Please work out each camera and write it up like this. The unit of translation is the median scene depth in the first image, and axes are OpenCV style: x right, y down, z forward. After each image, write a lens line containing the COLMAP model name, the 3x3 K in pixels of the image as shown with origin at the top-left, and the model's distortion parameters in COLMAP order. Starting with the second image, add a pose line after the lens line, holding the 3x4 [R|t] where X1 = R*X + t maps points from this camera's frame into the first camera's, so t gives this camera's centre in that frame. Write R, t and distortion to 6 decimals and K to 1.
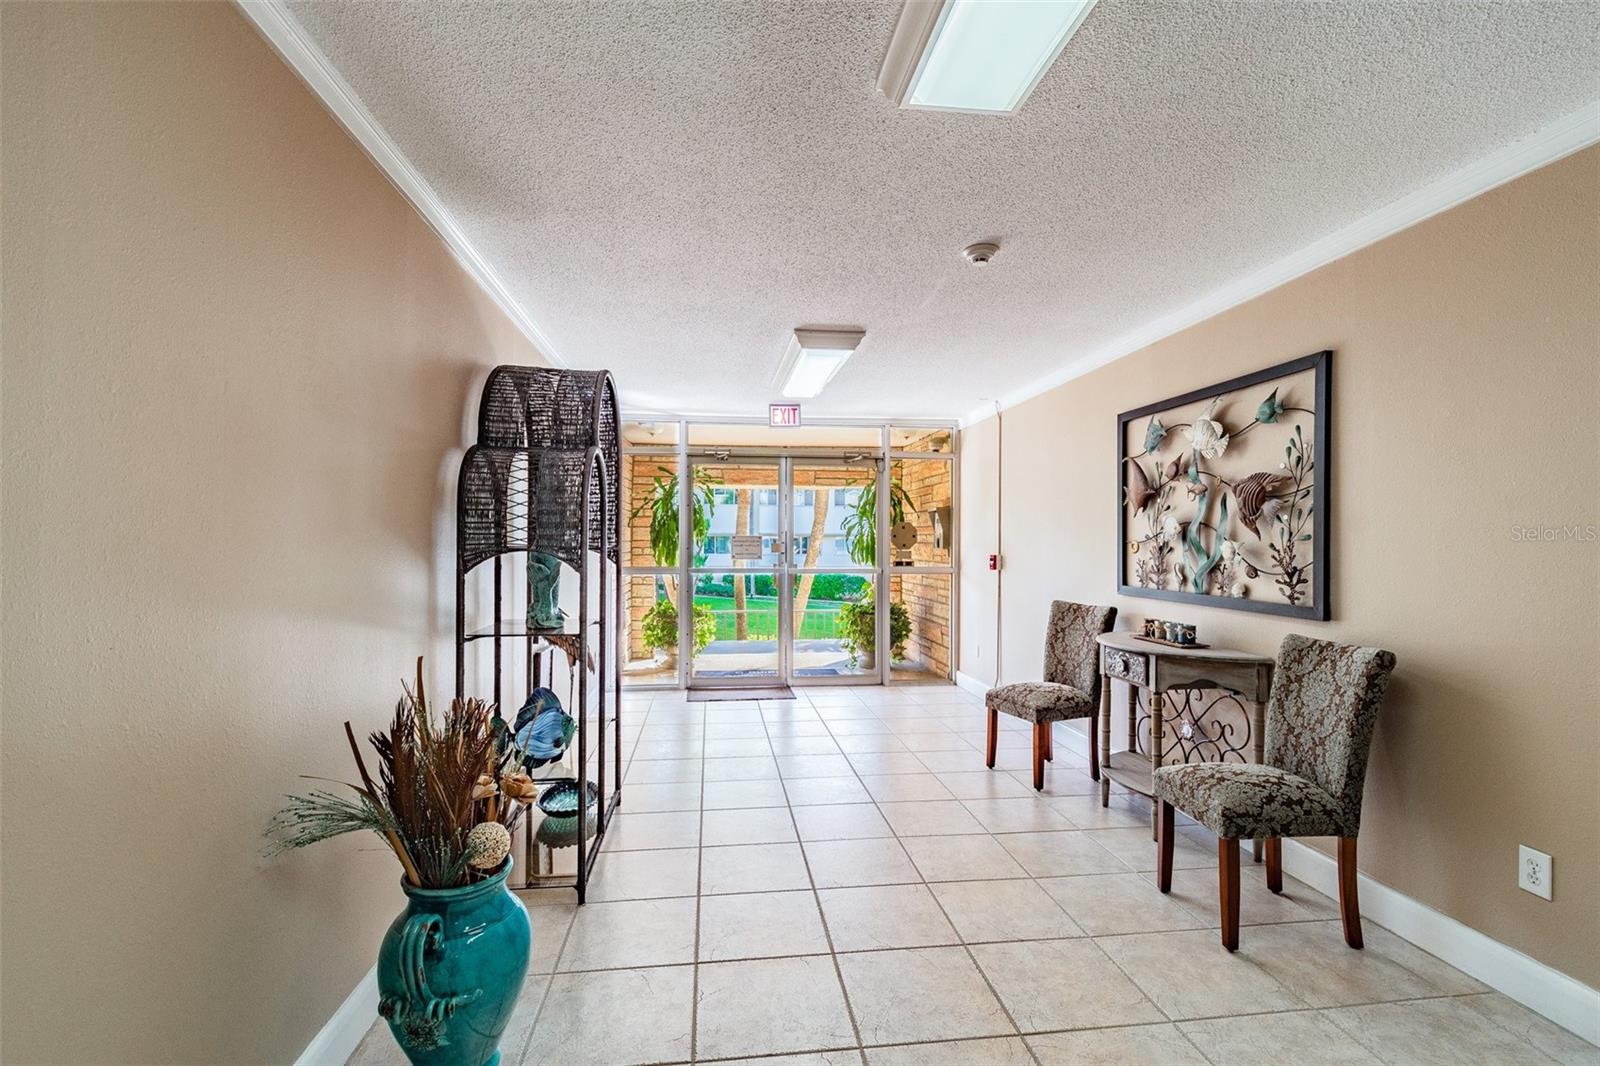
lens RADIAL K [[727.3, 0, 800.0], [0, 727.3, 533.0], [0, 0, 1]] dist [0.000623, 0.000066]
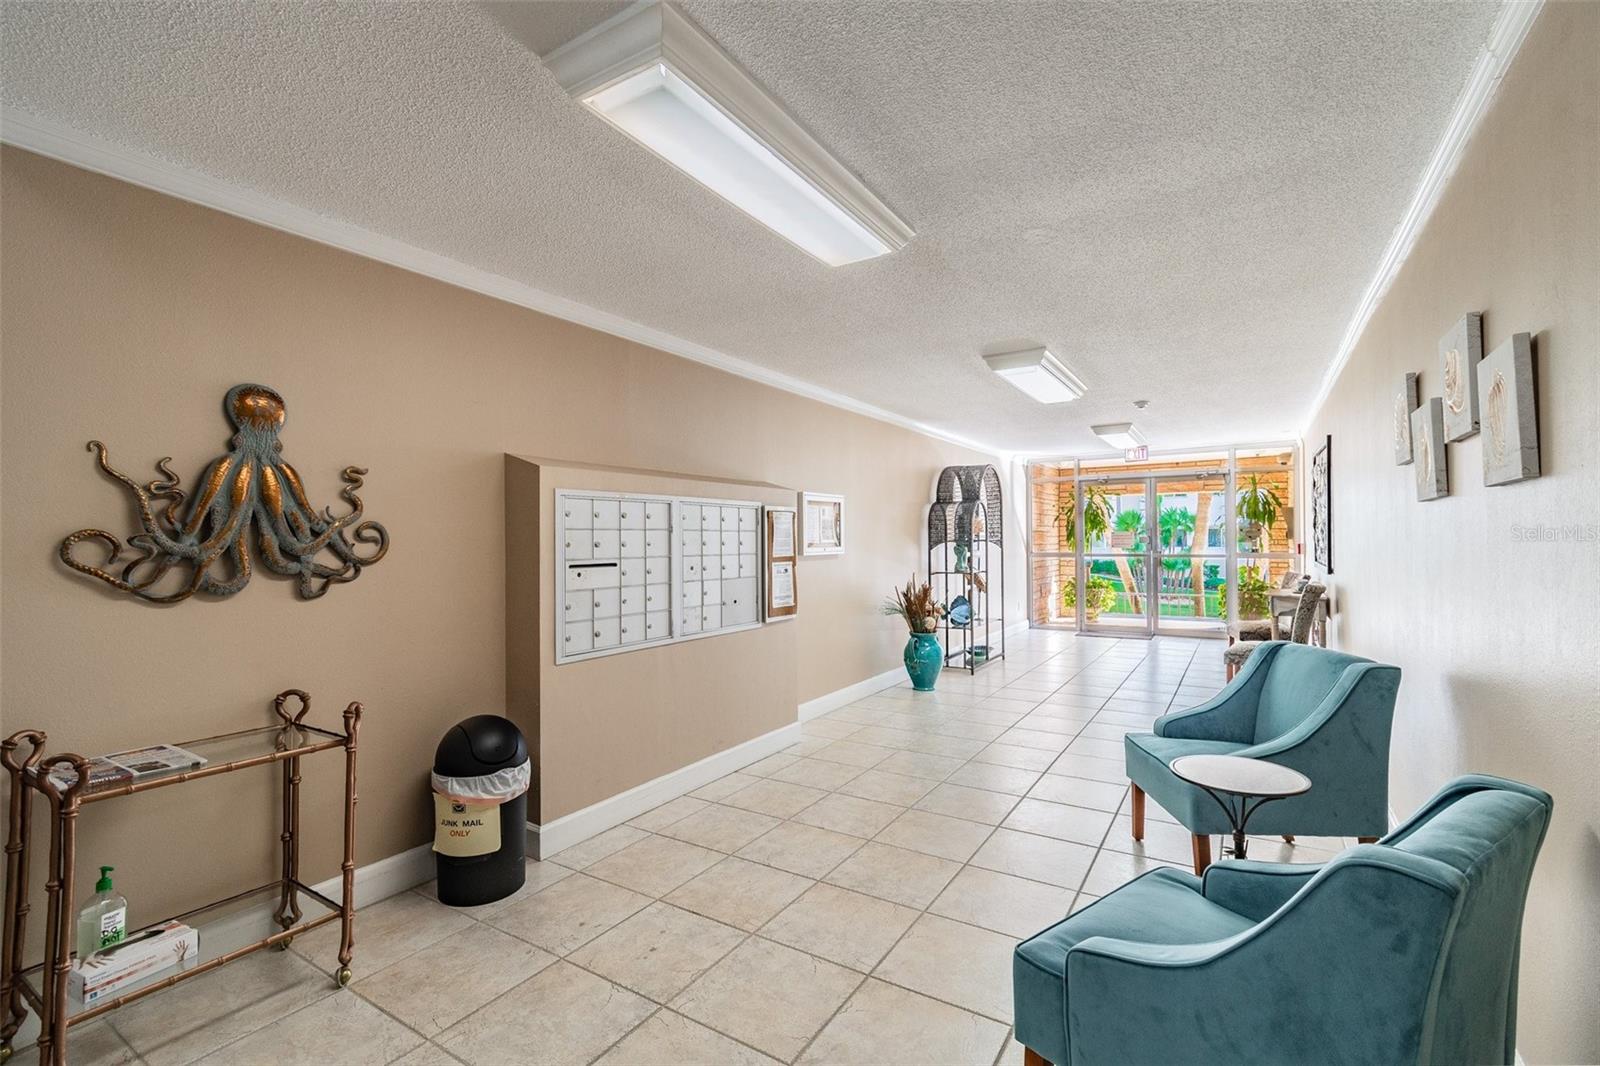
lens RADIAL K [[727.3, 0, 800.0], [0, 727.3, 533.0], [0, 0, 1]] dist [0.000623, 0.000066]
pose [[0.772045, -0.010958, -0.635473, 0.786510], [0.017691, 0.999834, 0.004253, -0.024397], [0.635321, -0.014525, 0.772111, -1.254375]]
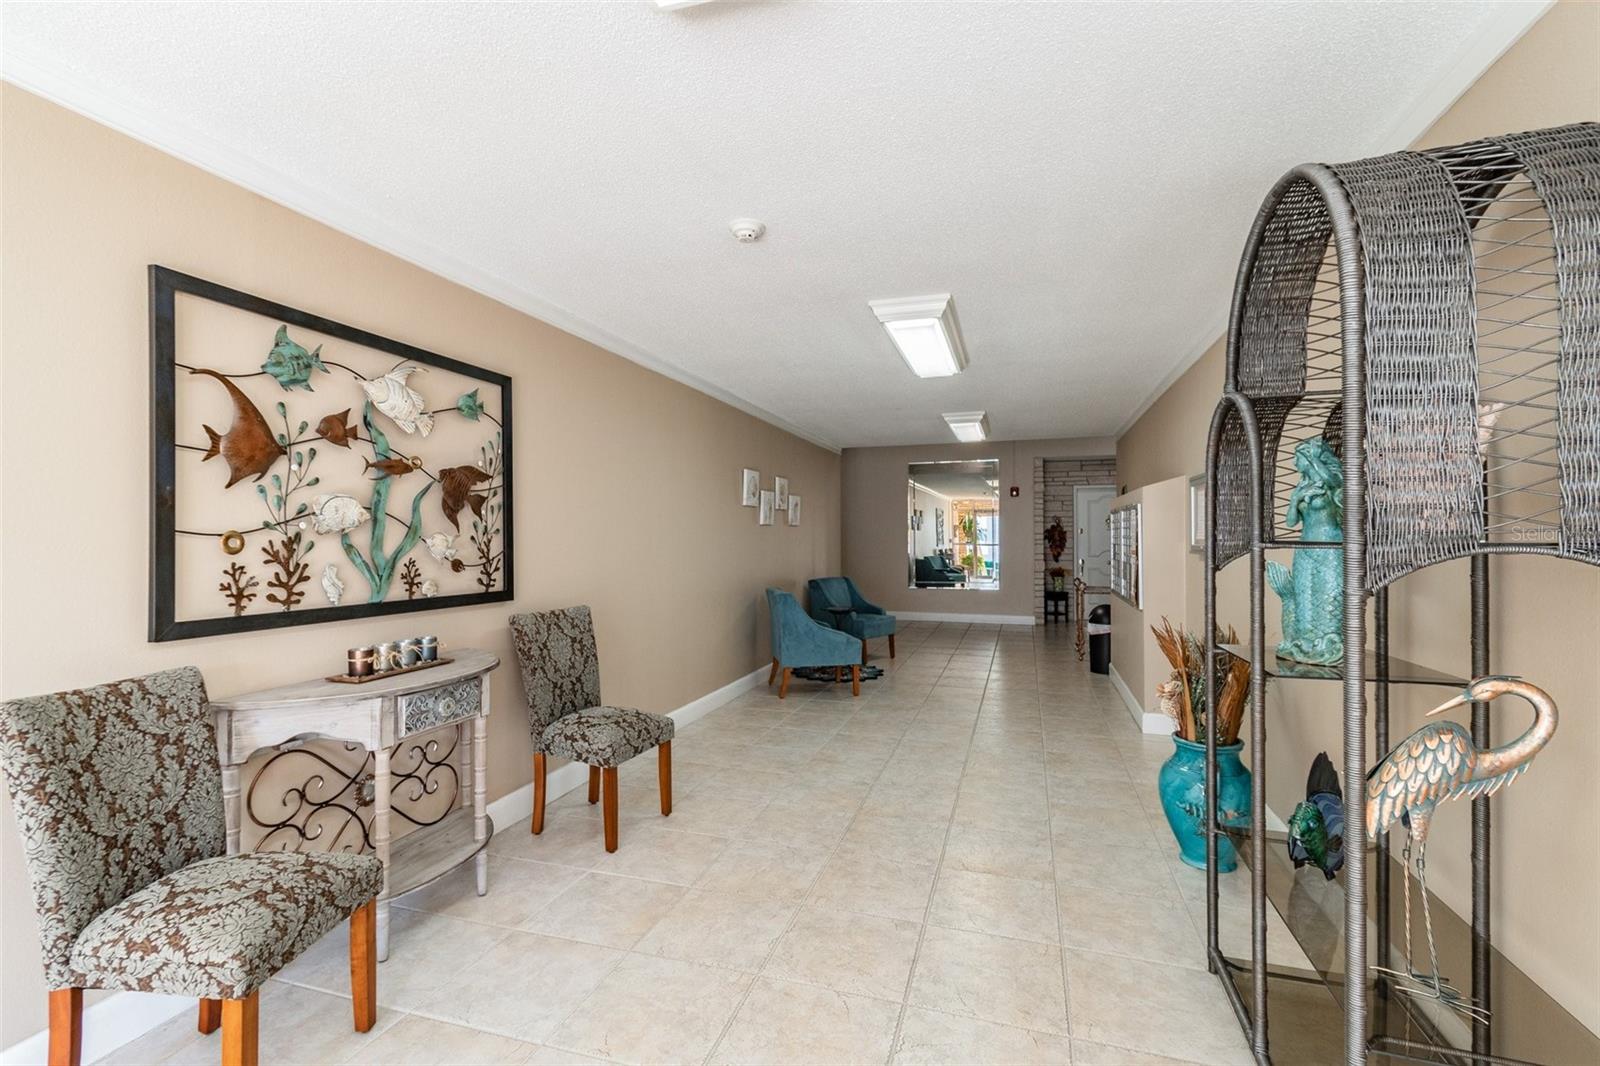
lens RADIAL K [[727.3, 0, 800.0], [0, 727.3, 533.0], [0, 0, 1]] dist [0.000623, 0.000066]
pose [[-0.912240, -0.005998, 0.409613, -0.214350], [-0.014843, 0.999720, -0.018417, 0.023572], [-0.409388, -0.022881, -0.912074, 1.869992]]
